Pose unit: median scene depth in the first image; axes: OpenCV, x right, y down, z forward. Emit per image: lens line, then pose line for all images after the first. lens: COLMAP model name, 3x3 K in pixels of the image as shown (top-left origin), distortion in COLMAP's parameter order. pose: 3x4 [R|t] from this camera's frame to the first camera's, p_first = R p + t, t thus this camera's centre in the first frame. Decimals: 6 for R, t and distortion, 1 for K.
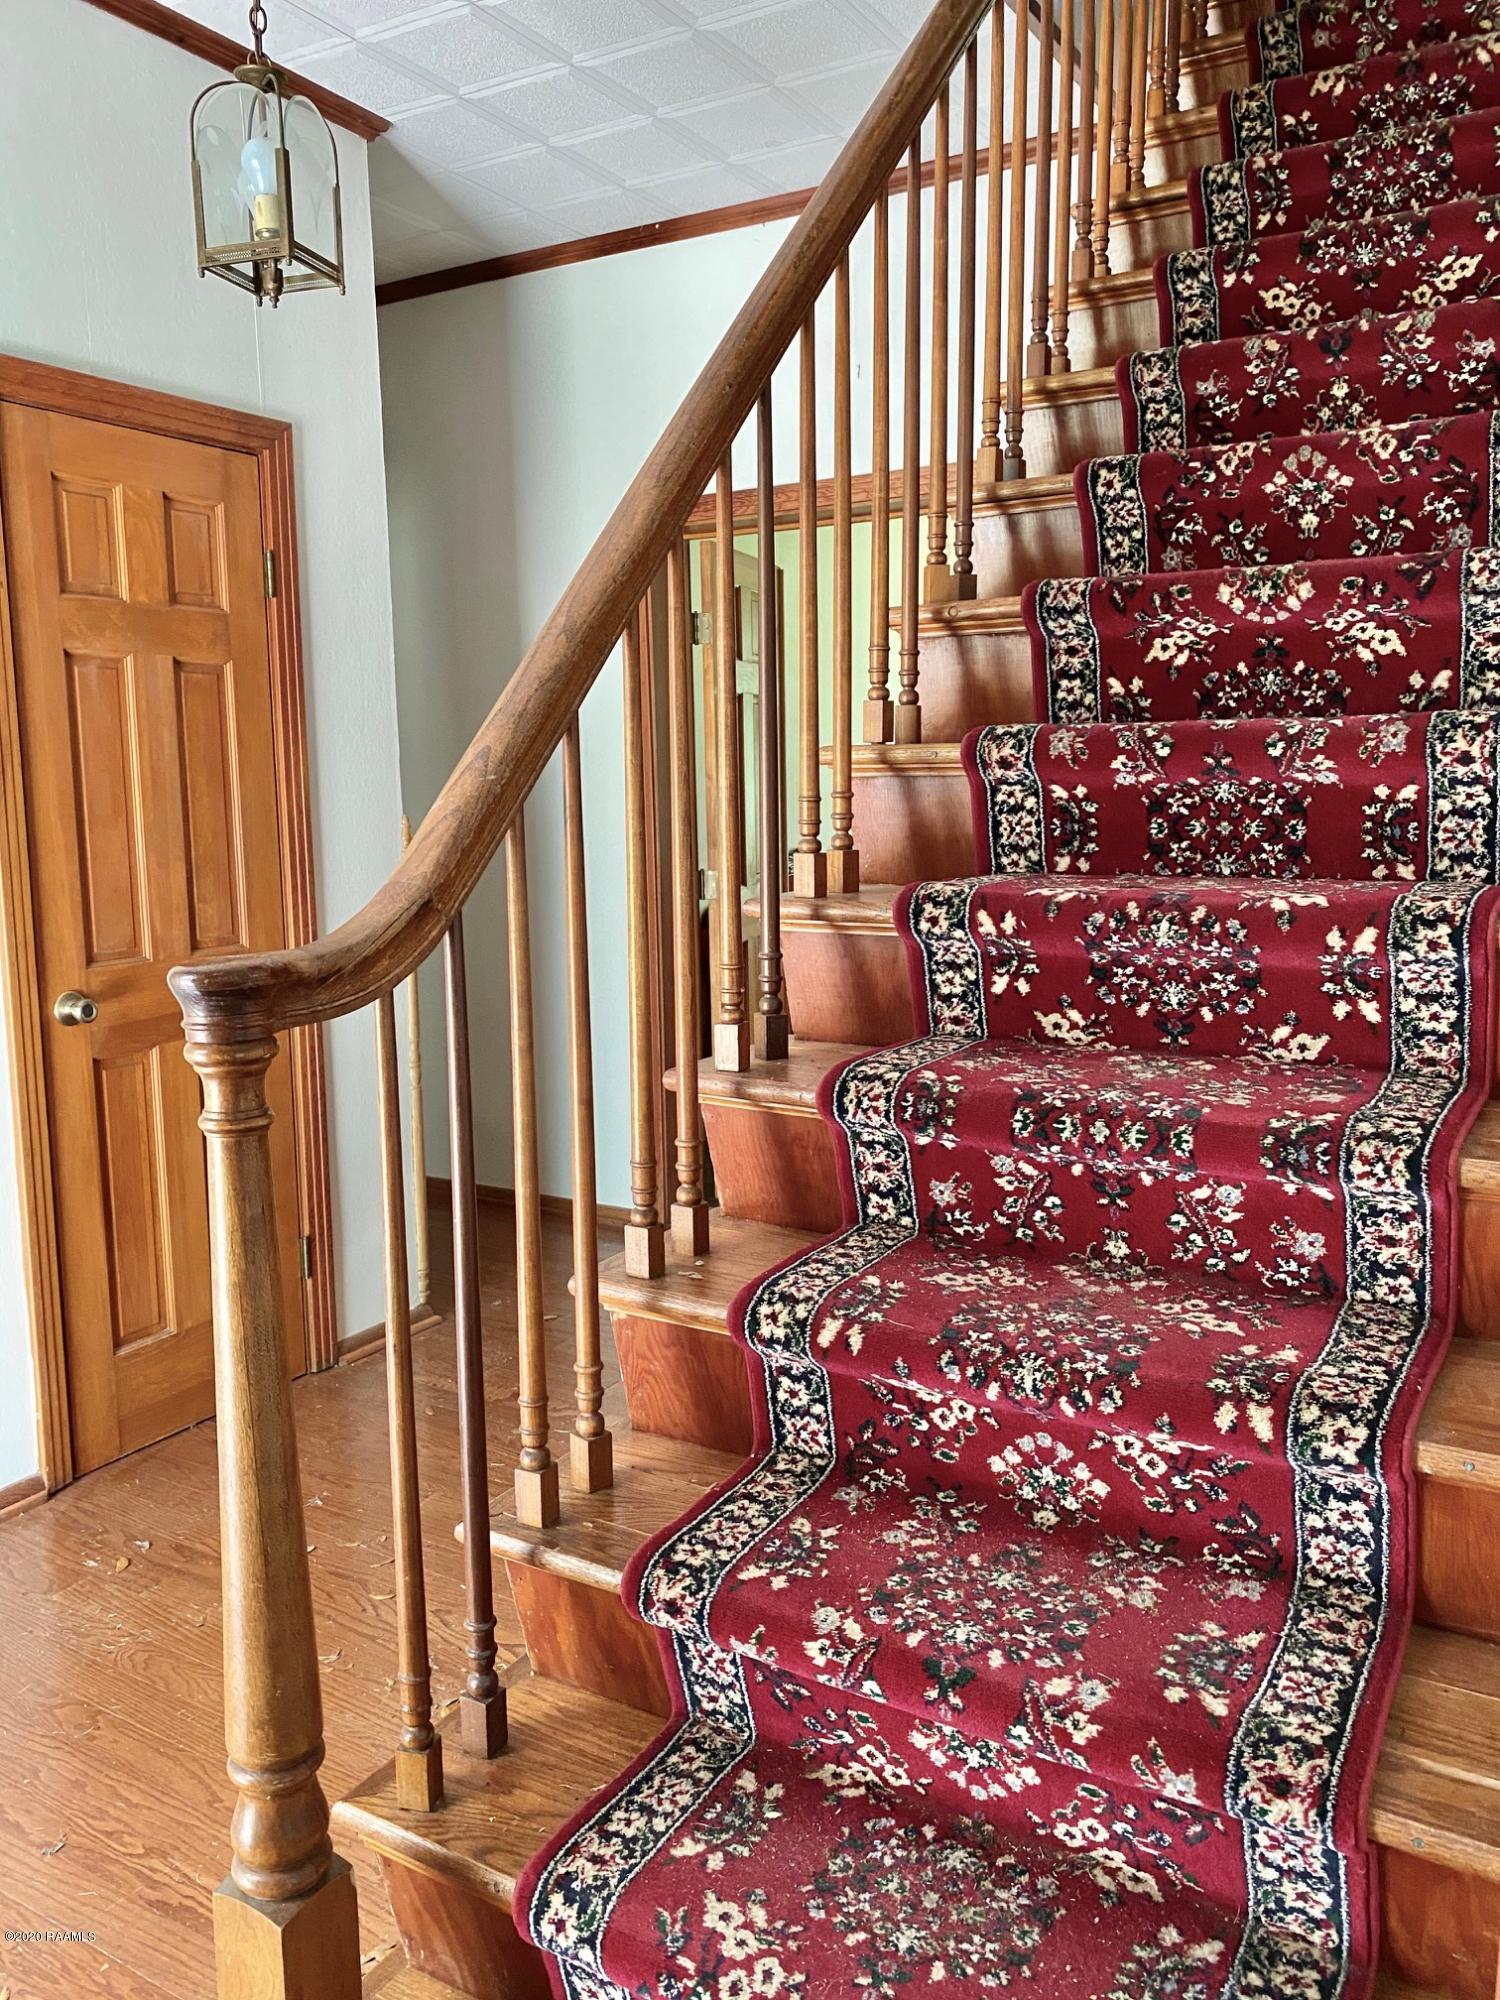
lens RADIAL K [[1527.0, 0, 741.2], [0, 1527.0, 988.0], [0, 0, 1]] dist [0.010963, -0.007215]
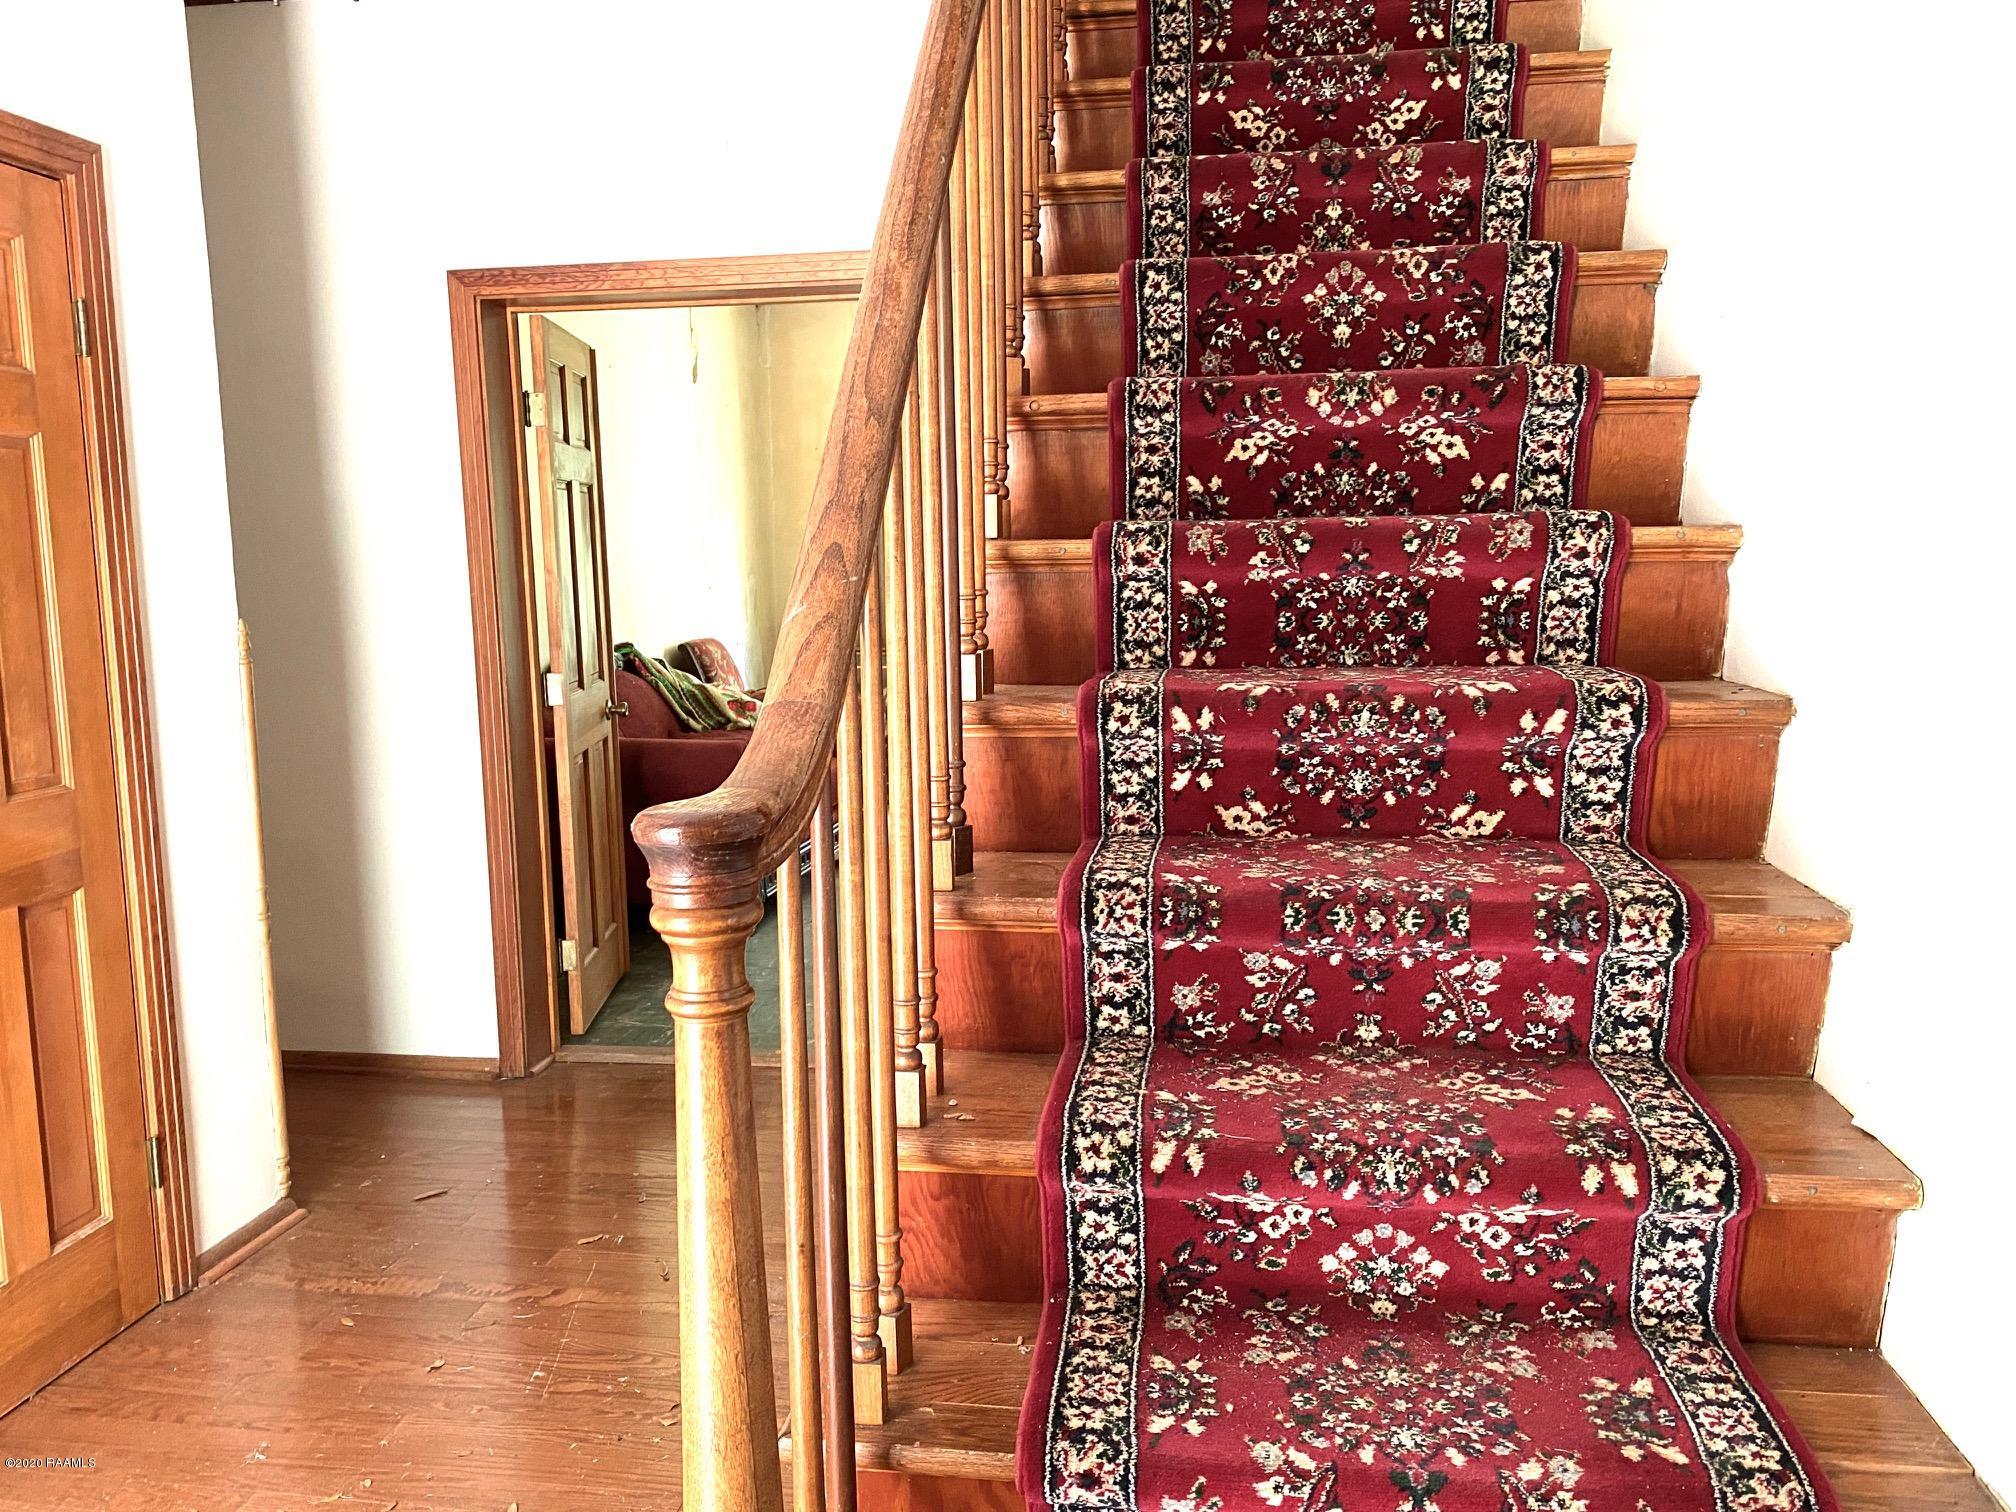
lens RADIAL K [[1539.3, 0, 1003.0], [0, 1539.3, 762.9], [0, 0, 1]] dist [0.010963, -0.007215]
pose [[0.926601, -0.052132, 0.372415, -0.334366], [0.057111, 0.998365, -0.002344, -0.019958], [-0.371684, 0.023441, 0.928063, 0.122020]]
